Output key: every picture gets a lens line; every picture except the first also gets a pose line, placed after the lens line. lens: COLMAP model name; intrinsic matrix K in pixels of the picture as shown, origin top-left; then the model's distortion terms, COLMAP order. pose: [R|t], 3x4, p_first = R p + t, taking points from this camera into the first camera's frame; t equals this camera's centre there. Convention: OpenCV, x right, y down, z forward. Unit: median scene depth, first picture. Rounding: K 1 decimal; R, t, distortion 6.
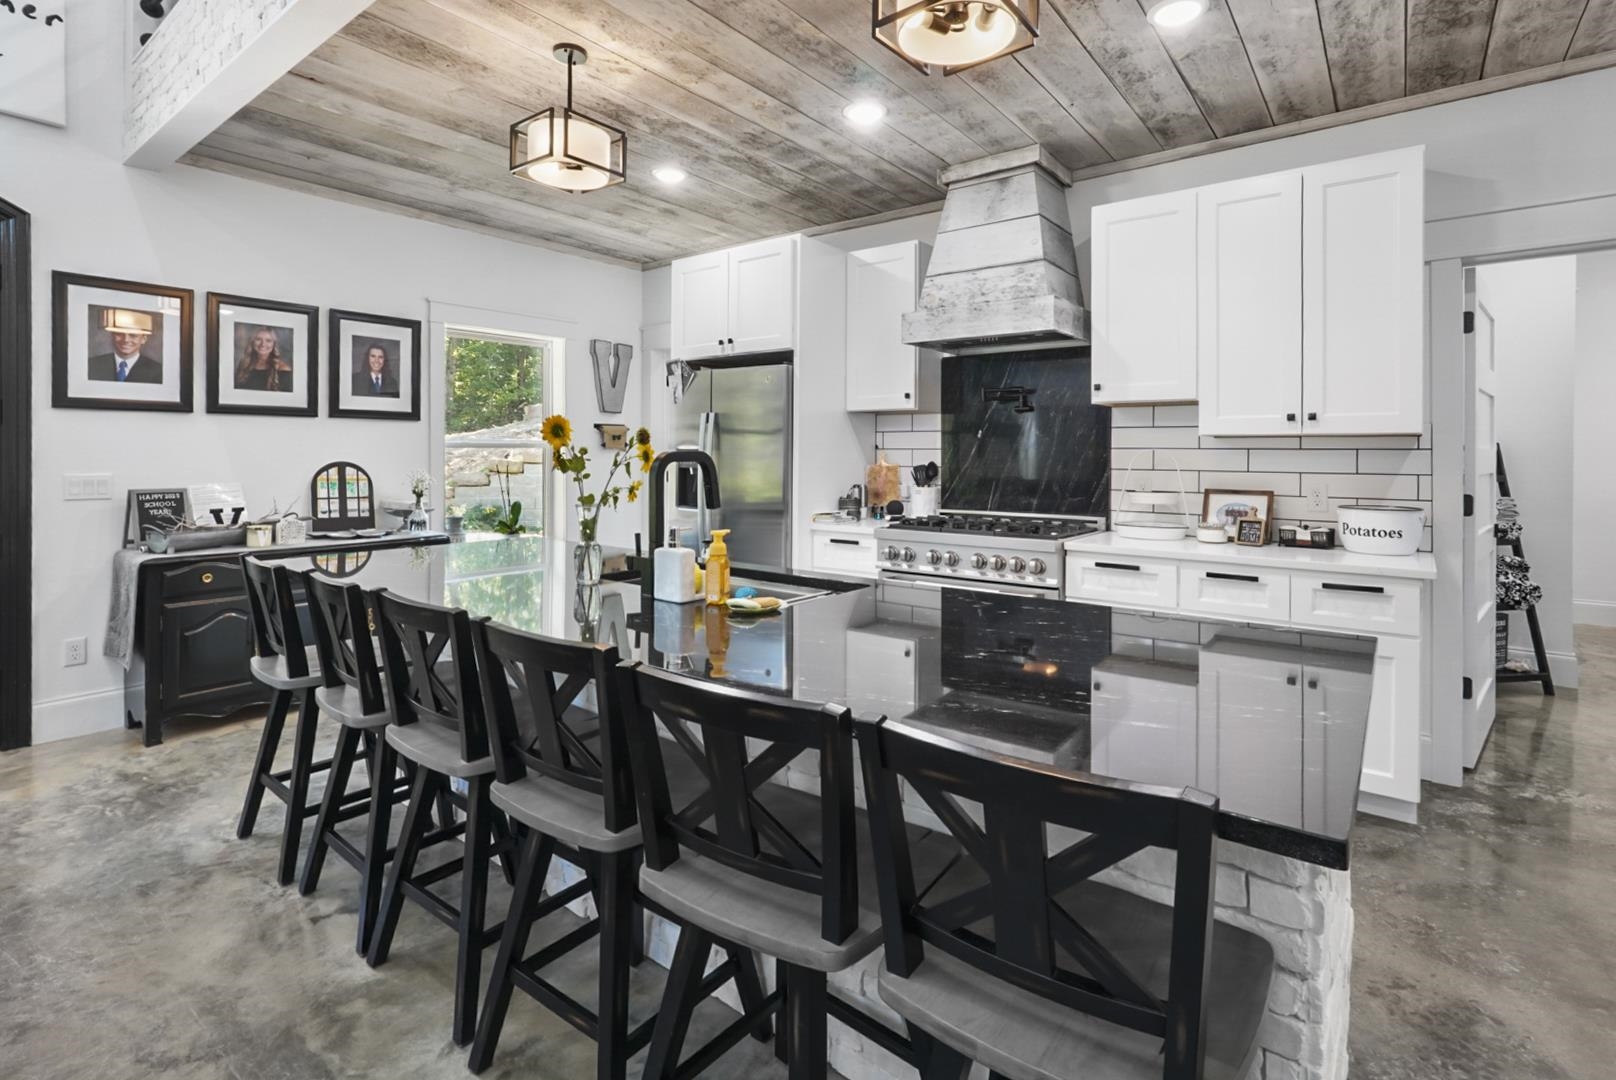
lens RADIAL K [[774.1, 0, 806.0], [0, 774.1, 456.4], [0, 0, 1]] dist [-0.023640, 0.015274]
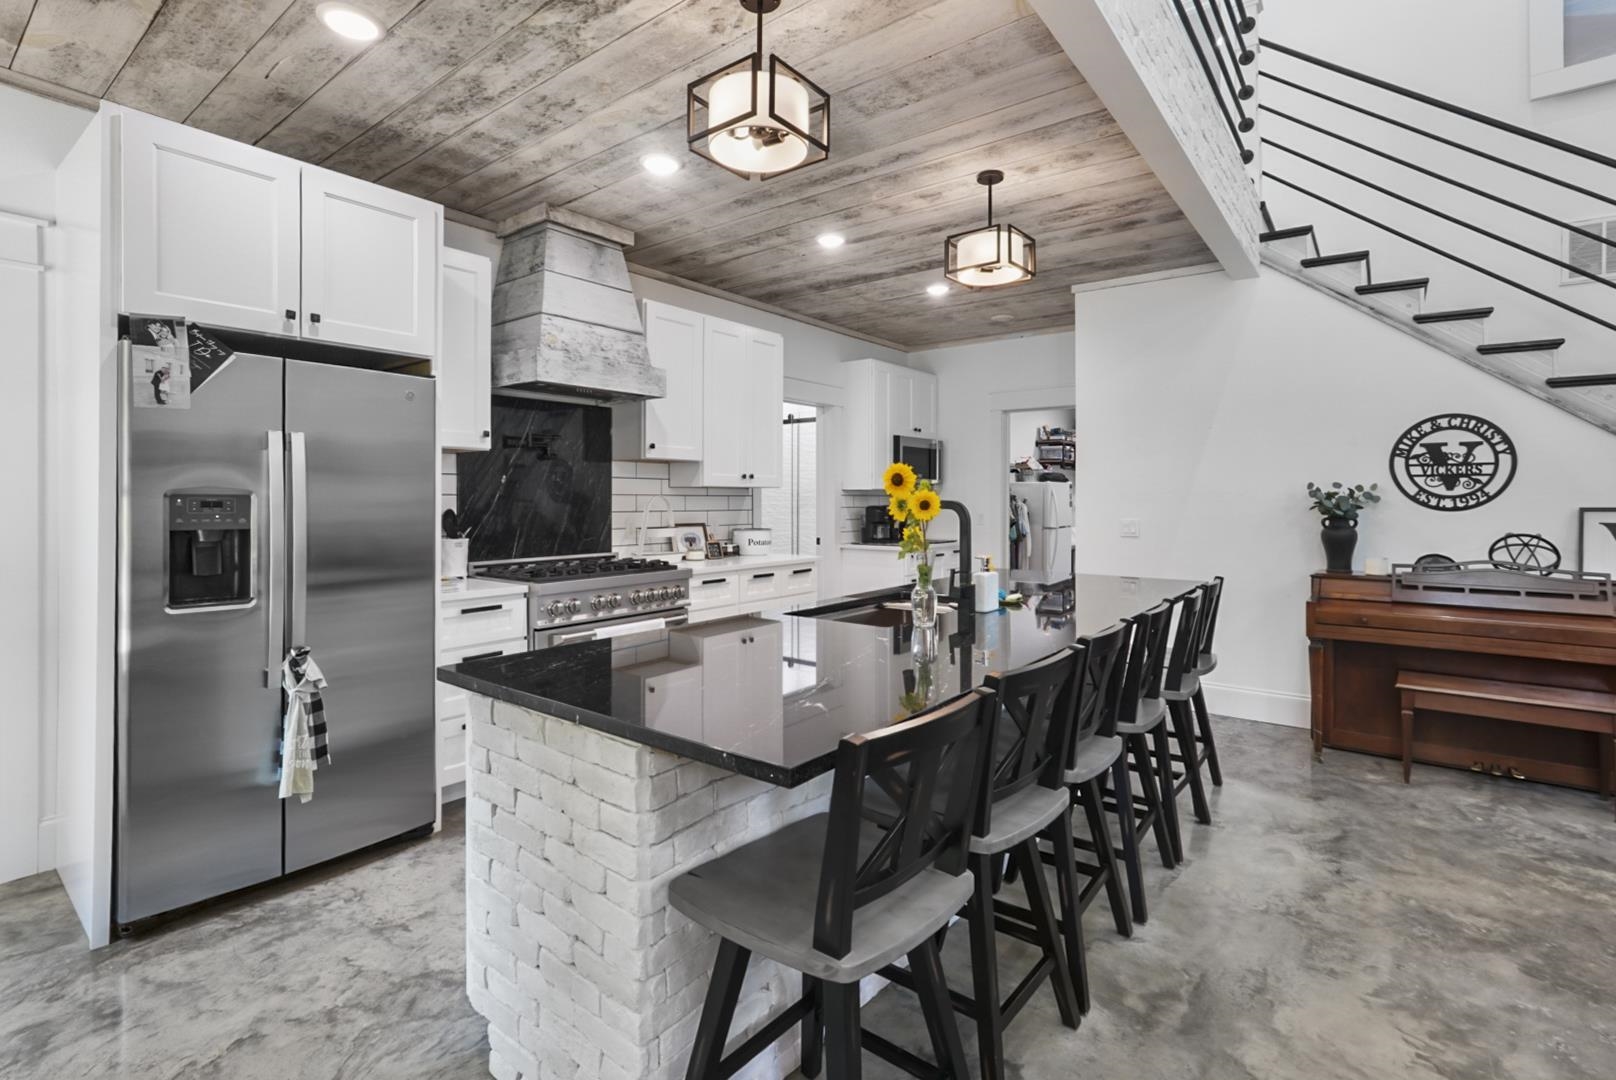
lens RADIAL K [[756.4, 0, 812.3], [0, 756.4, 502.1], [0, 0, 1]] dist [-0.021696, 0.011338]
pose [[-0.004718, -0.009863, 0.999940, -0.832828], [0.003858, 0.999944, 0.009881, -0.010024], [-0.999981, 0.003904, -0.004680, 0.735160]]
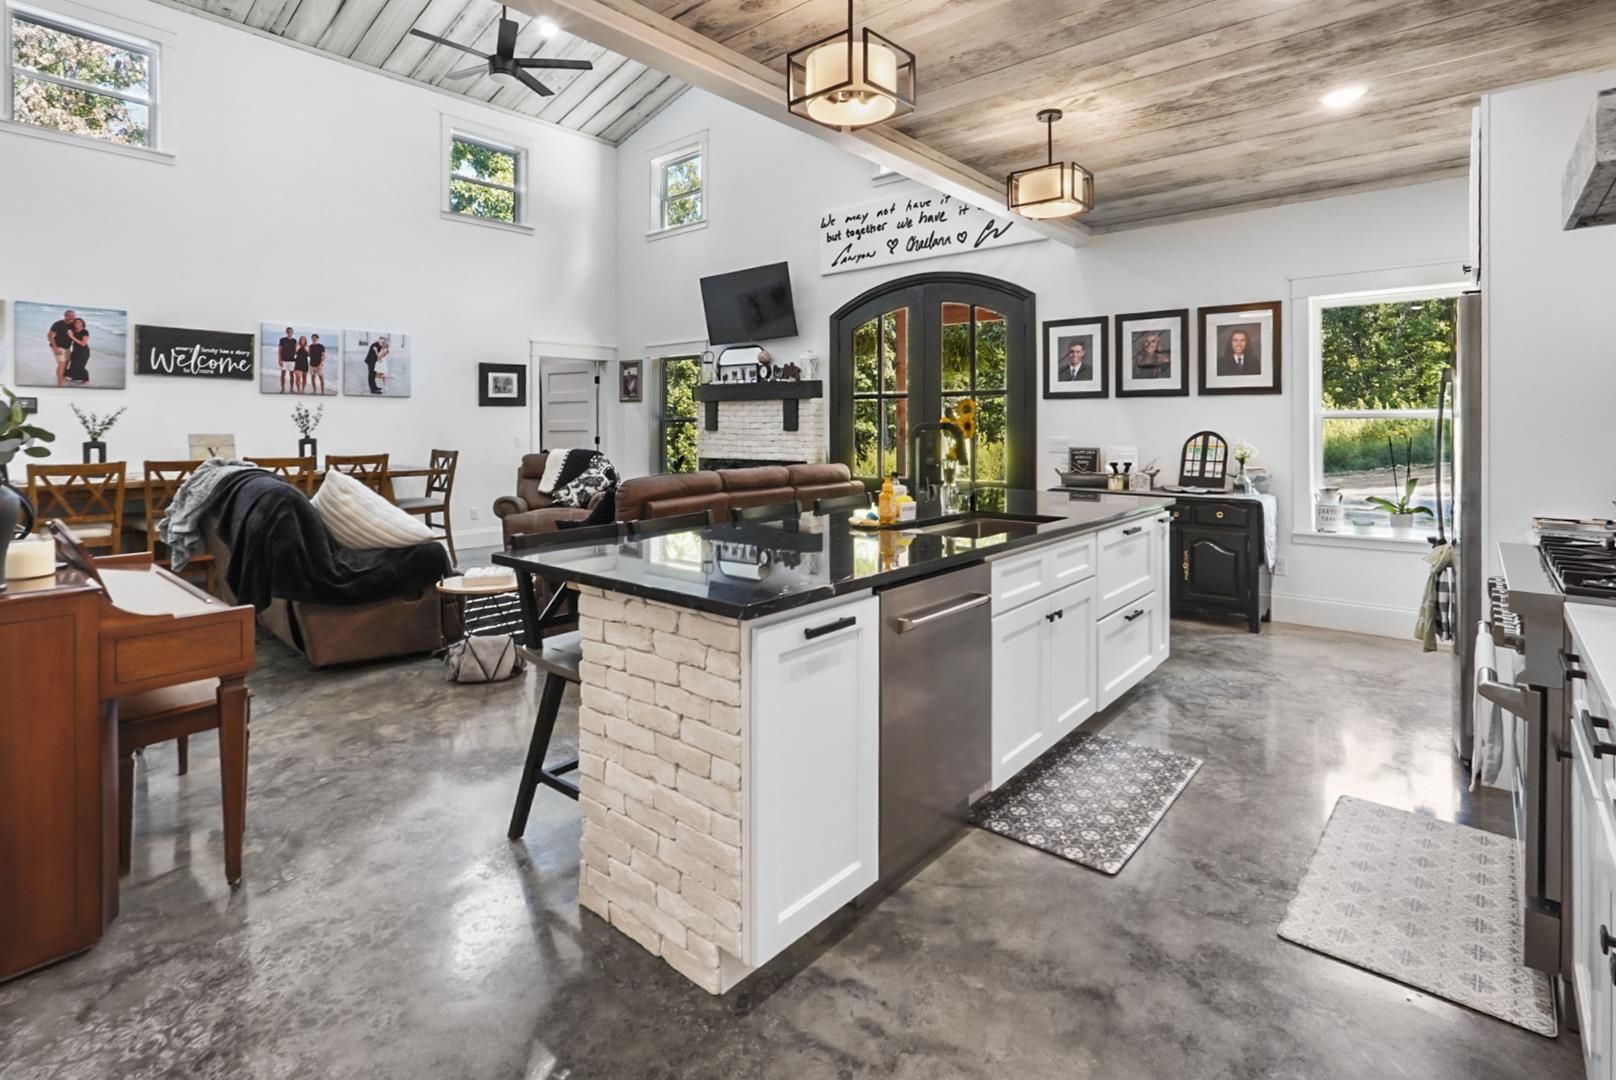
lens RADIAL K [[774.9, 0, 799.3], [0, 774.9, 418.3], [0, 0, 1]] dist [-0.026198, 0.010625]
pose [[-0.045185, -0.010419, -0.998924, 0.767231], [-0.000316, 0.999946, -0.010416, -0.000873], [0.998979, -0.000155, -0.045186, 0.489113]]
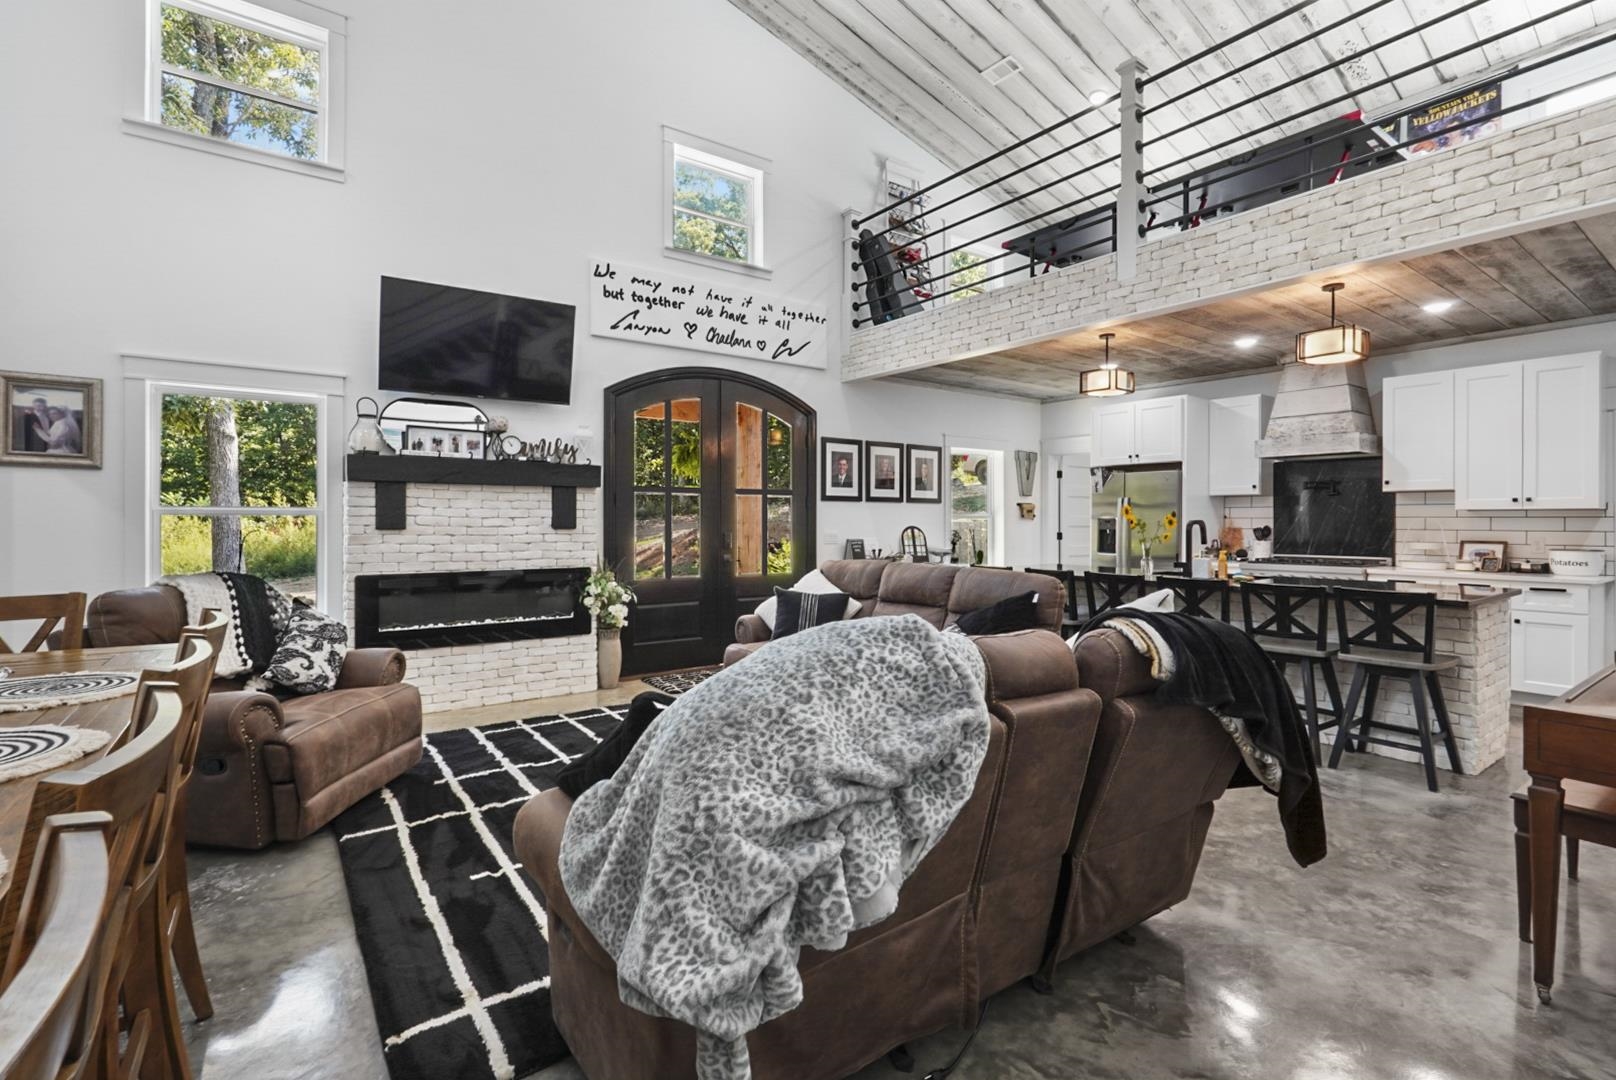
lens RADIAL K [[748.7, 0, 810.2], [0, 748.7, 523.7], [0, 0, 1]] dist [-0.023395, 0.012457]
pose [[0.962210, -0.002089, -0.272299, -0.416878], [0.001675, 0.999997, -0.001753, 0.004664], [0.272302, 0.001230, 0.962211, -0.959072]]
